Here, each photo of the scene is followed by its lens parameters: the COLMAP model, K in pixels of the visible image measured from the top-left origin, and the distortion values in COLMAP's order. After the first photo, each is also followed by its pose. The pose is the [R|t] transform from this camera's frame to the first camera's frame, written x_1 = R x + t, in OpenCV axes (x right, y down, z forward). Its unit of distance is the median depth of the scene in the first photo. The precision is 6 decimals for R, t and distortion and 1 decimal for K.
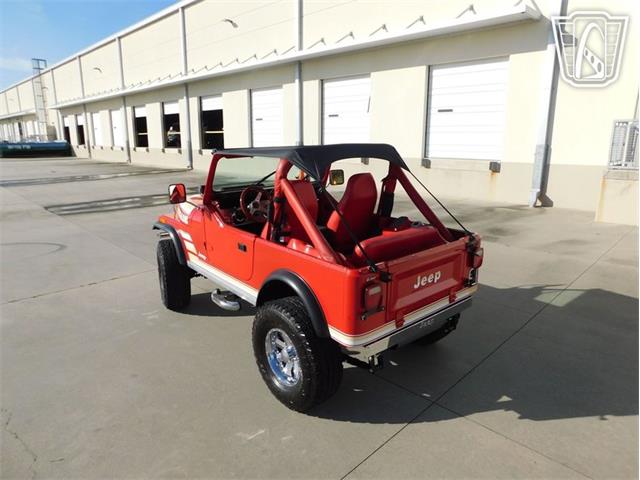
lens RADIAL K [[418.7, 0, 320.3], [0, 418.7, 232.5], [0, 0, 1]] dist [-0.073546, 0.052182]
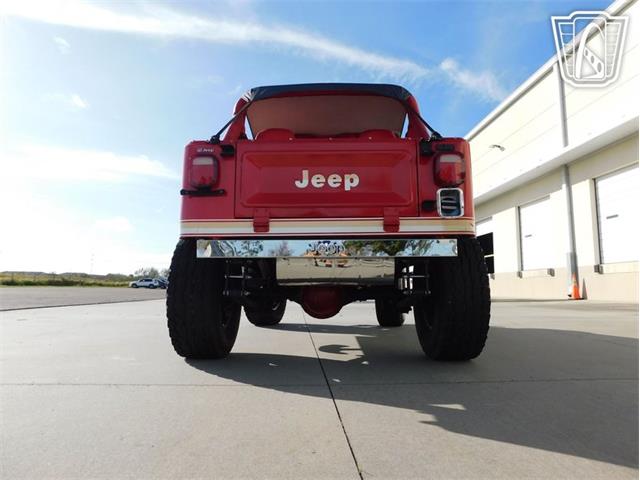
lens RADIAL K [[418.7, 0, 320.3], [0, 418.7, 232.5], [0, 0, 1]] dist [-0.073546, 0.052182]
pose [[0.752791, -0.082832, -0.653027, 0.175102], [-0.153284, 0.942721, -0.296278, 0.101049], [0.640164, 0.323134, 0.696975, 0.133998]]
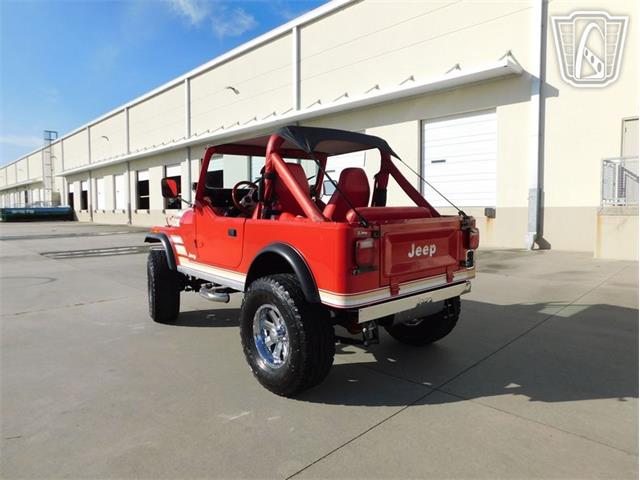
lens RADIAL K [[418.7, 0, 320.3], [0, 418.7, 232.5], [0, 0, 1]] dist [-0.073546, 0.052182]
pose [[0.999974, -0.006818, 0.002158, 0.004945], [0.007082, 0.986110, -0.165941, 0.057671], [-0.000996, 0.165952, 0.986133, 0.010279]]
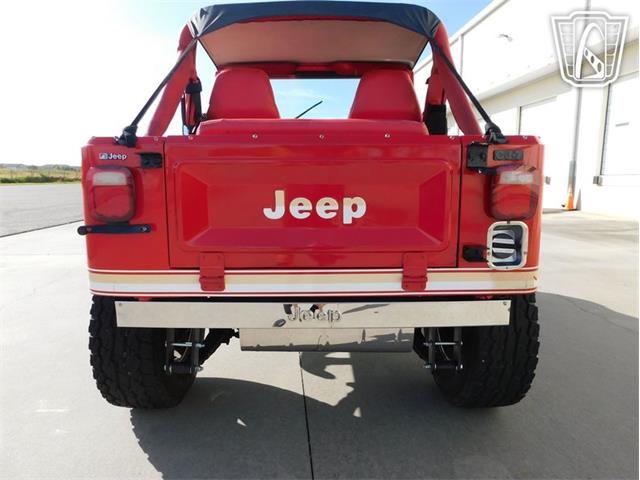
lens RADIAL K [[418.7, 0, 320.3], [0, 418.7, 232.5], [0, 0, 1]] dist [-0.073546, 0.052182]
pose [[0.771451, 0.087691, -0.630217, 0.134979], [-0.149983, 0.987610, -0.046174, 0.039474], [0.618360, 0.130143, 0.775044, 0.168114]]
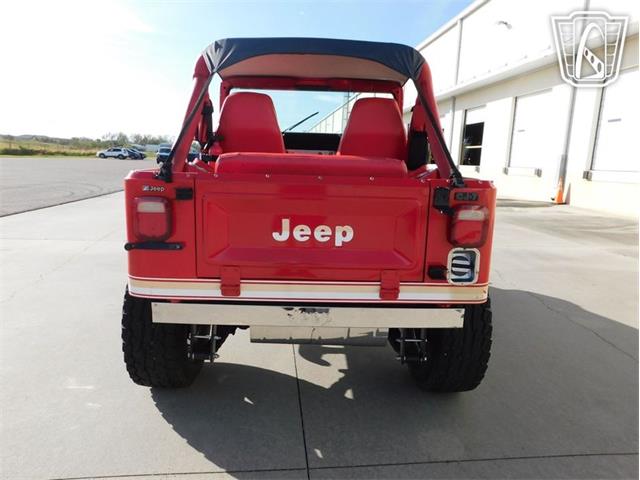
lens RADIAL K [[427.9, 0, 320.2], [0, 427.9, 232.0], [0, 0, 1]] dist [-0.057847, 0.053960]
pose [[0.783029, 0.134817, -0.607198, 0.152283], [-0.177000, 0.984163, -0.009740, 0.028920], [0.596268, 0.115100, 0.794491, 0.139856]]
